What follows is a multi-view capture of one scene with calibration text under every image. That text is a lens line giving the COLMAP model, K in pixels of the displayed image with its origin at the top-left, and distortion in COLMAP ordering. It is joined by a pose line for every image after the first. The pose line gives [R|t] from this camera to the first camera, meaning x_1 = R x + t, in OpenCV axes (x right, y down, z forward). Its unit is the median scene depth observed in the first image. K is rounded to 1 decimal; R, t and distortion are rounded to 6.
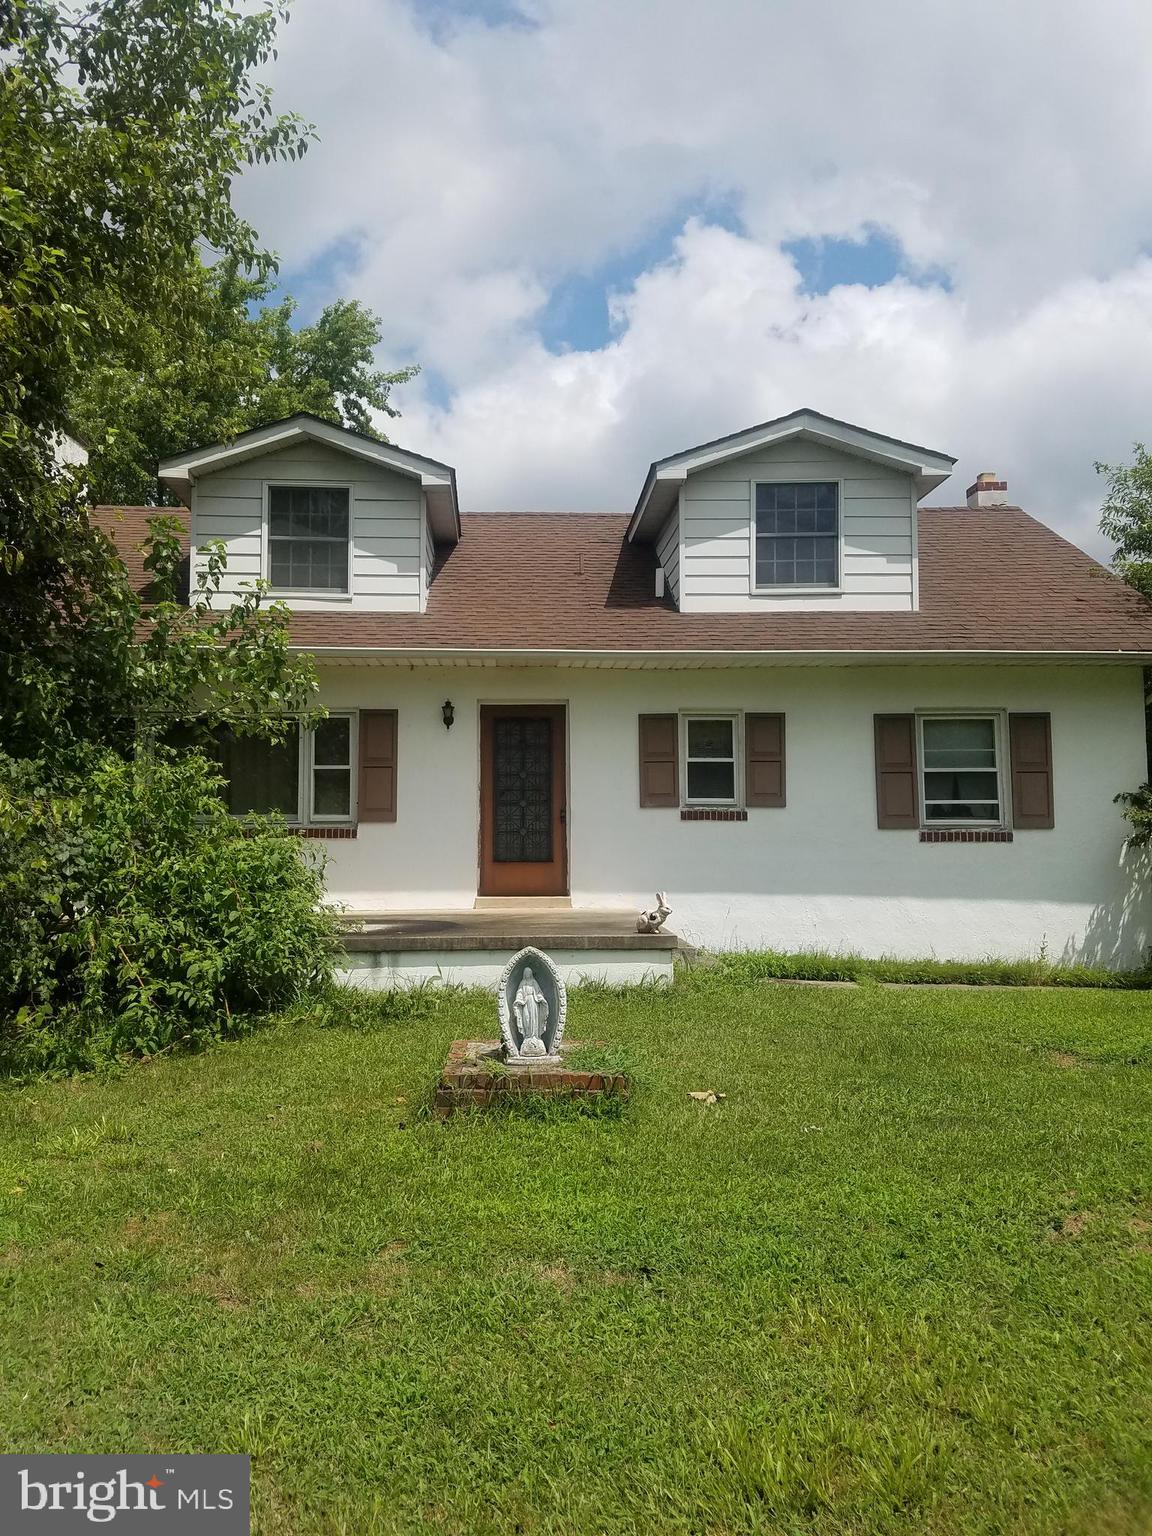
lens RADIAL K [[1166.9, 0, 574.8], [0, 1166.9, 722.5], [0, 0, 1]] dist [0.000574, -0.000183]
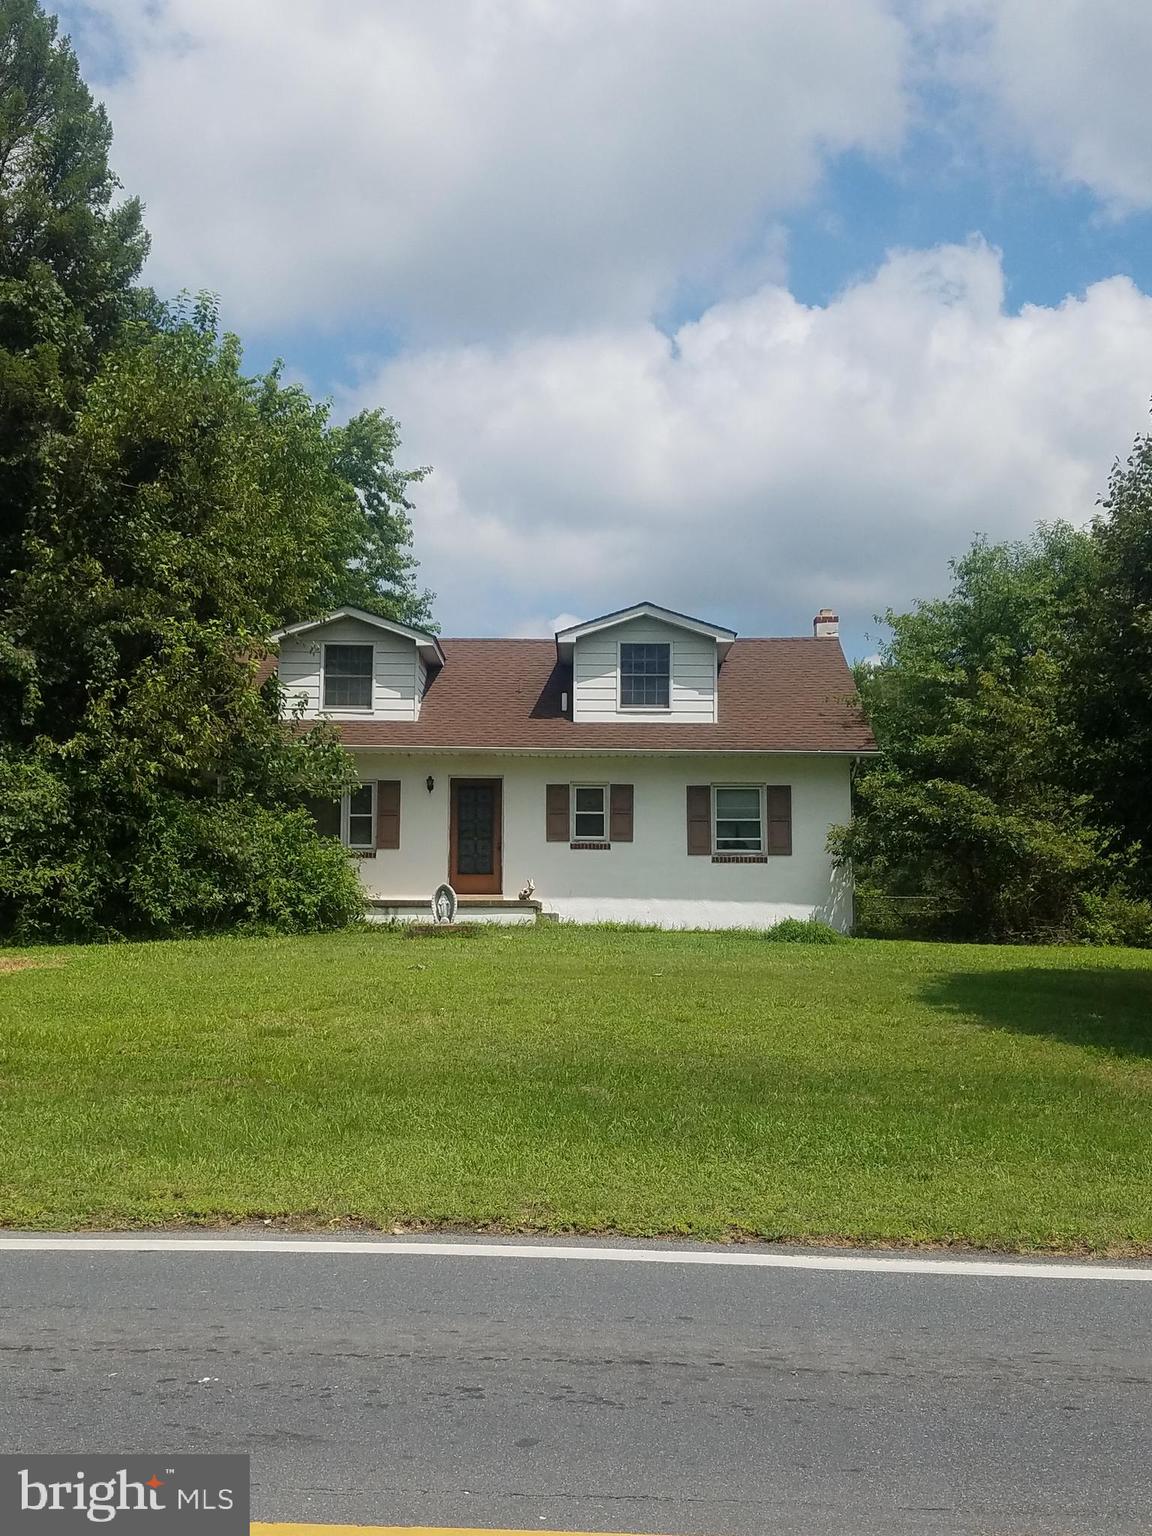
lens RADIAL K [[1161.7, 0, 576.0], [0, 1161.7, 768.0], [0, 0, 1]] dist [-0.176244, -0.000222]
pose [[0.999930, 0.006823, -0.009699, 0.112513], [-0.006892, 0.999951, -0.007099, -0.019458], [0.009650, 0.007165, 0.999928, -0.636427]]
